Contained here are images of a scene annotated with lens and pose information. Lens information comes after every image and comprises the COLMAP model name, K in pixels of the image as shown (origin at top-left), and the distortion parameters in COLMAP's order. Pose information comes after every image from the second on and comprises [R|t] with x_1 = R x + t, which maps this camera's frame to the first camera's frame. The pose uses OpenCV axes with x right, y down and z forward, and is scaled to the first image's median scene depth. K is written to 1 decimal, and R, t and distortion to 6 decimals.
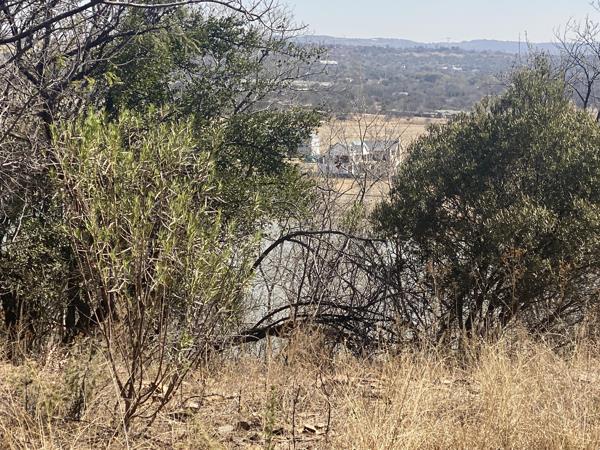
lens RADIAL K [[2382.3, 0, 300.0], [0, 2382.3, 225.0], [0, 0, 1]] dist [0.030711, 1.537993]
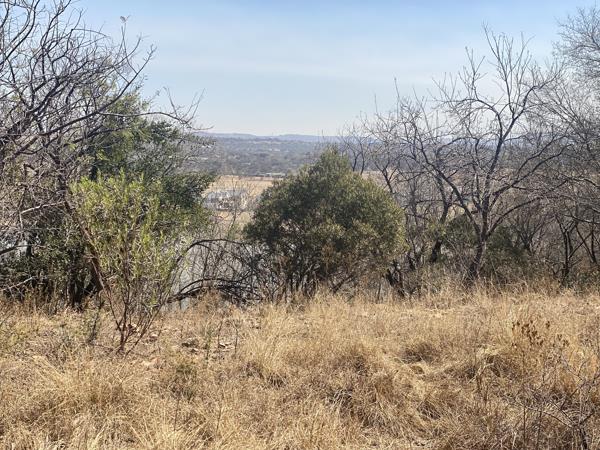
lens RADIAL K [[2382.3, 0, 300.0], [0, 2382.3, 225.0], [0, 0, 1]] dist [0.030711, 1.537993]
pose [[0.954792, -0.009593, 0.297121, -0.470795], [0.017465, 0.999563, -0.023850, 0.036144], [-0.296762, 0.027961, 0.954542, -0.759328]]
